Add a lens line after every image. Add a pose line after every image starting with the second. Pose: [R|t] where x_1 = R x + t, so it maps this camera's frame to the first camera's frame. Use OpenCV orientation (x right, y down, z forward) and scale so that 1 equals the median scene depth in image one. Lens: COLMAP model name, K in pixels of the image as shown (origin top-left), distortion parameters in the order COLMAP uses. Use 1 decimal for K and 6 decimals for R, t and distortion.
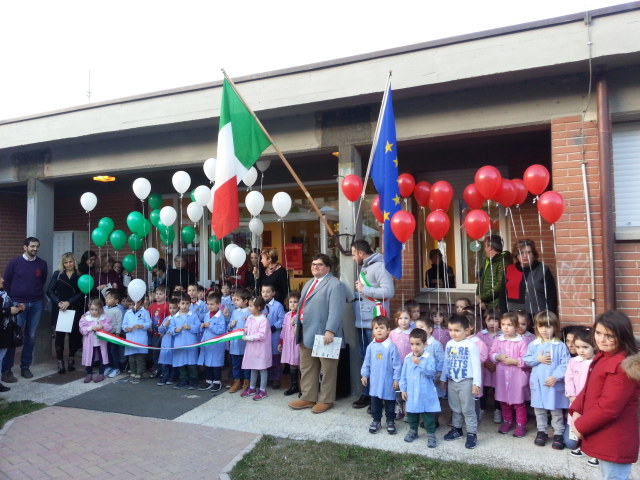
lens RADIAL K [[541.4, 0, 330.8], [0, 541.4, 236.5], [0, 0, 1]] dist [0.075920, -0.093452]
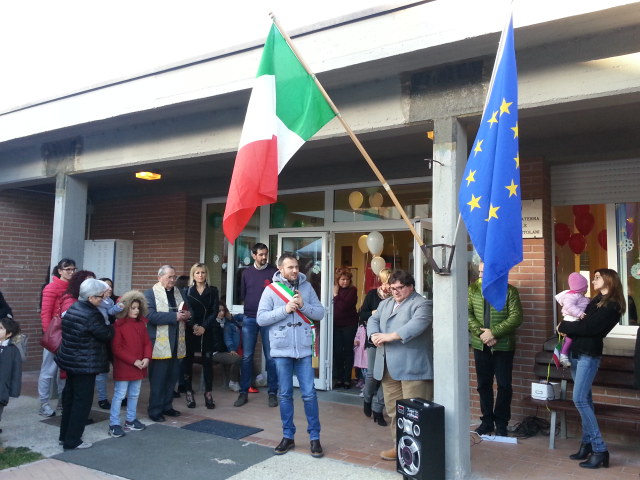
lens RADIAL K [[613.8, 0, 315.4], [0, 613.8, 229.3], [0, 0, 1]] dist [0.041870, 0.000000]
pose [[0.982635, 0.017921, -0.184683, 0.014835], [-0.026903, 0.998568, -0.046241, 0.017250], [0.183590, 0.050406, 0.981710, 0.201918]]
